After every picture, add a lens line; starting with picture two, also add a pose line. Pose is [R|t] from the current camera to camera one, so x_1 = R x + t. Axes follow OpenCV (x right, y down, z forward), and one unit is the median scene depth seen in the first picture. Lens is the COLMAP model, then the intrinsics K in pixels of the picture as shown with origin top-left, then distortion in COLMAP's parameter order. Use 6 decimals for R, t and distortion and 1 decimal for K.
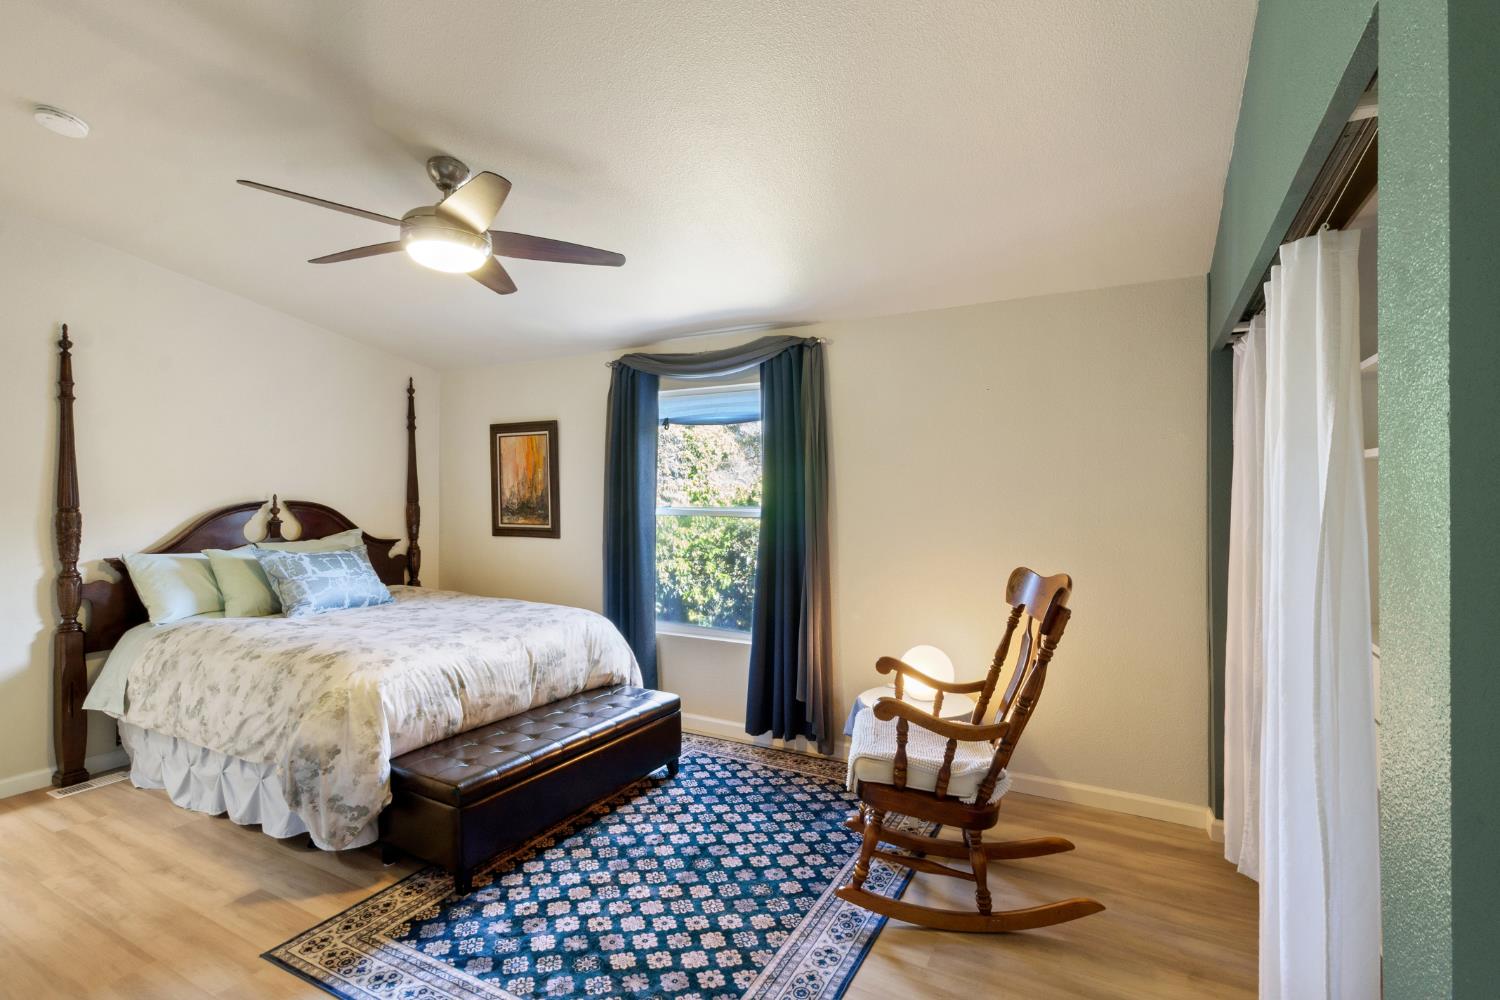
lens RADIAL K [[721.1, 0, 751.9], [0, 721.1, 488.6], [0, 0, 1]] dist [-0.004640, -0.000347]
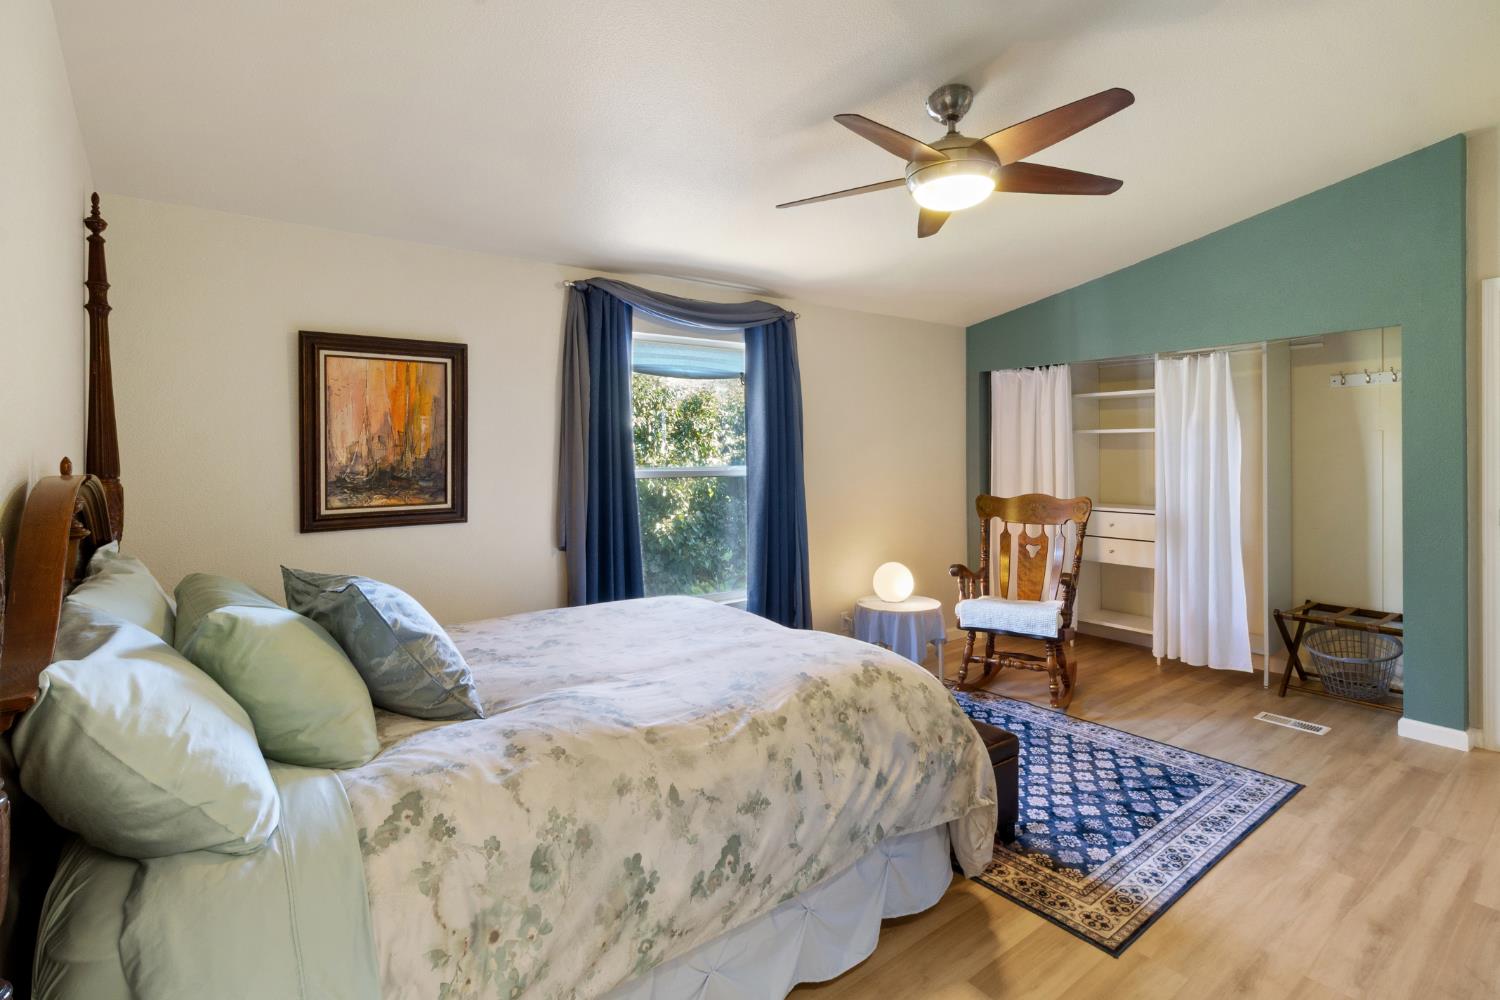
lens RADIAL K [[721.1, 0, 764.0], [0, 721.1, 461.0], [0, 0, 1]] dist [-0.004640, -0.000347]
pose [[0.389992, -0.010246, 0.920761, -0.773151], [0.008088, 0.999938, 0.007702, 0.009747], [-0.920783, 0.004443, 0.390050, 0.486758]]
